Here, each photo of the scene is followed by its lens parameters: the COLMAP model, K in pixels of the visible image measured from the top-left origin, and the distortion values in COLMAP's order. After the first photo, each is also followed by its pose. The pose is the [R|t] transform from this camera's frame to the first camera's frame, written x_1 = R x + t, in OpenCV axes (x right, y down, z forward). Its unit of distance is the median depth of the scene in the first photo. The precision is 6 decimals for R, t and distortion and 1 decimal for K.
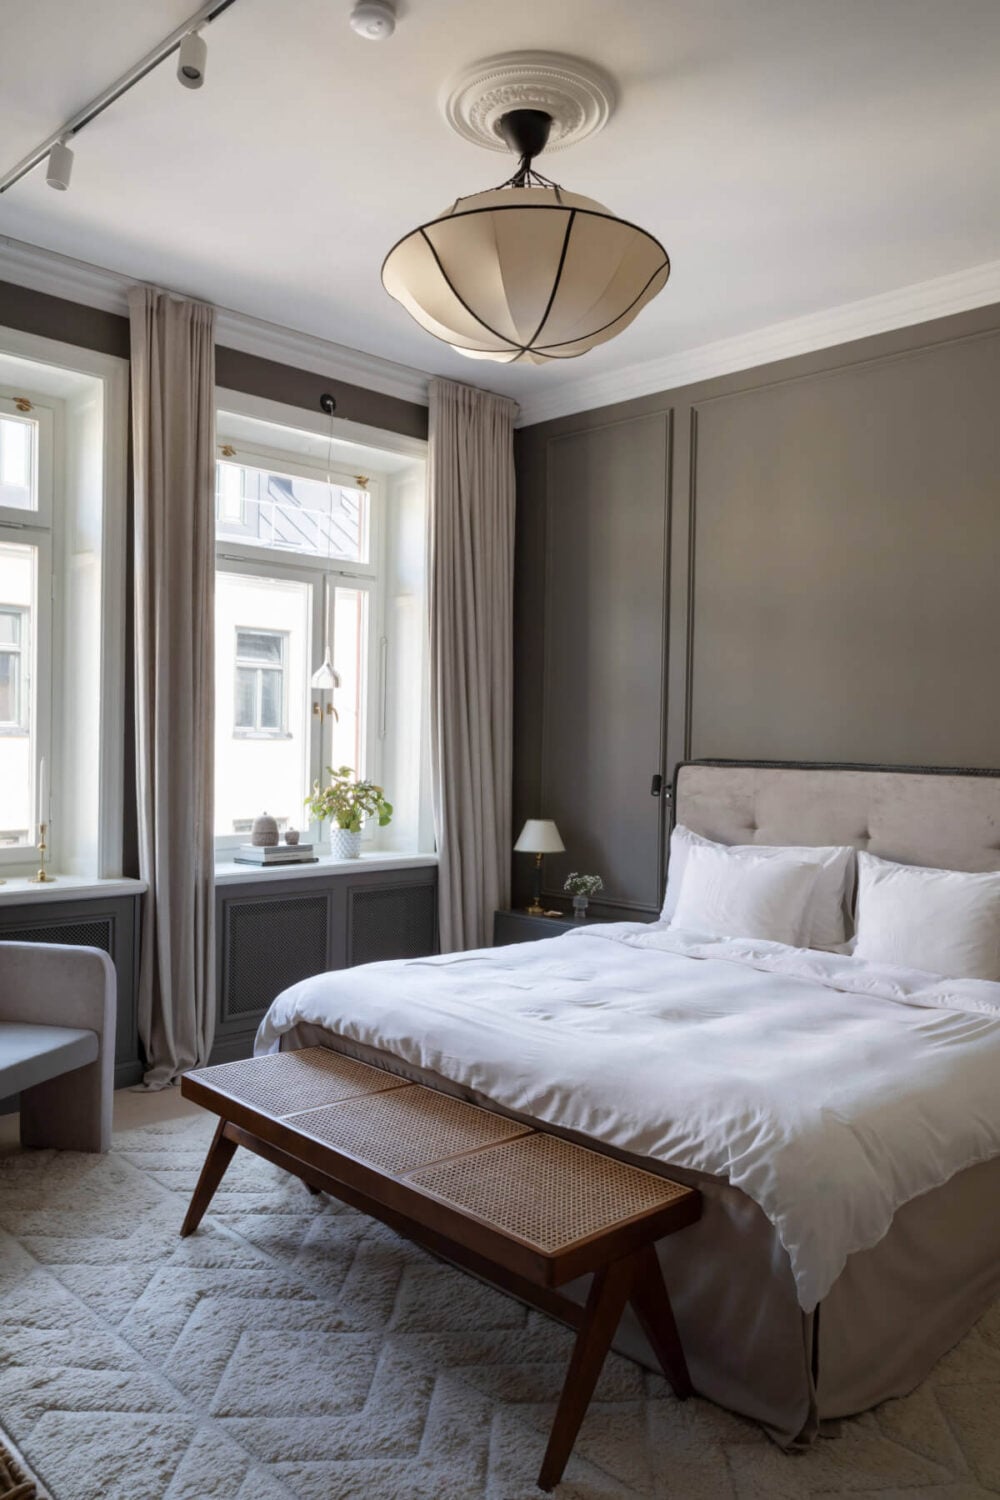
lens RADIAL K [[1105.2, 0, 503.3], [0, 1105.2, 750.8], [0, 0, 1]] dist [0.002677, 0.001347]
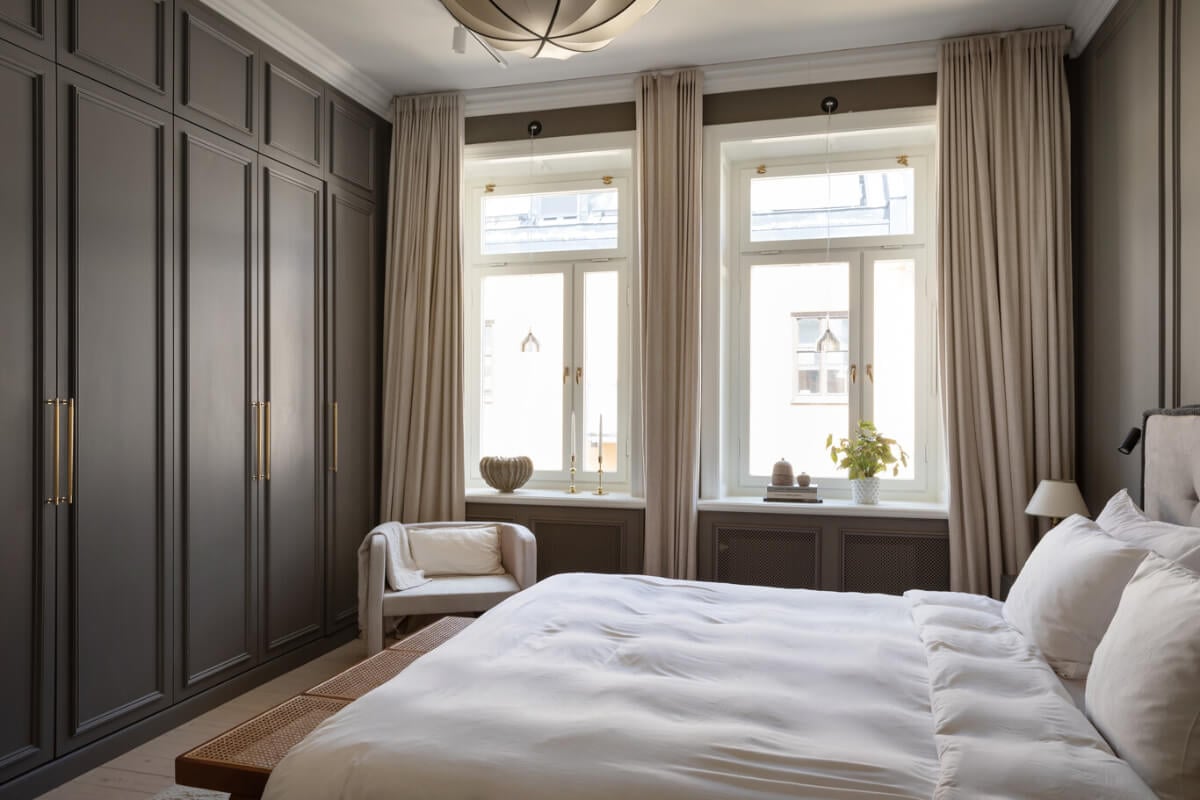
lens RADIAL K [[824.4, 0, 590.7], [0, 824.4, 401.8], [0, 0, 1]] dist [-0.001828, -0.003093]
pose [[0.497640, -0.024520, -0.867037, 0.476691], [-0.003529, 0.999535, -0.030293, 0.023211], [0.867377, 0.018135, 0.497322, 0.382069]]
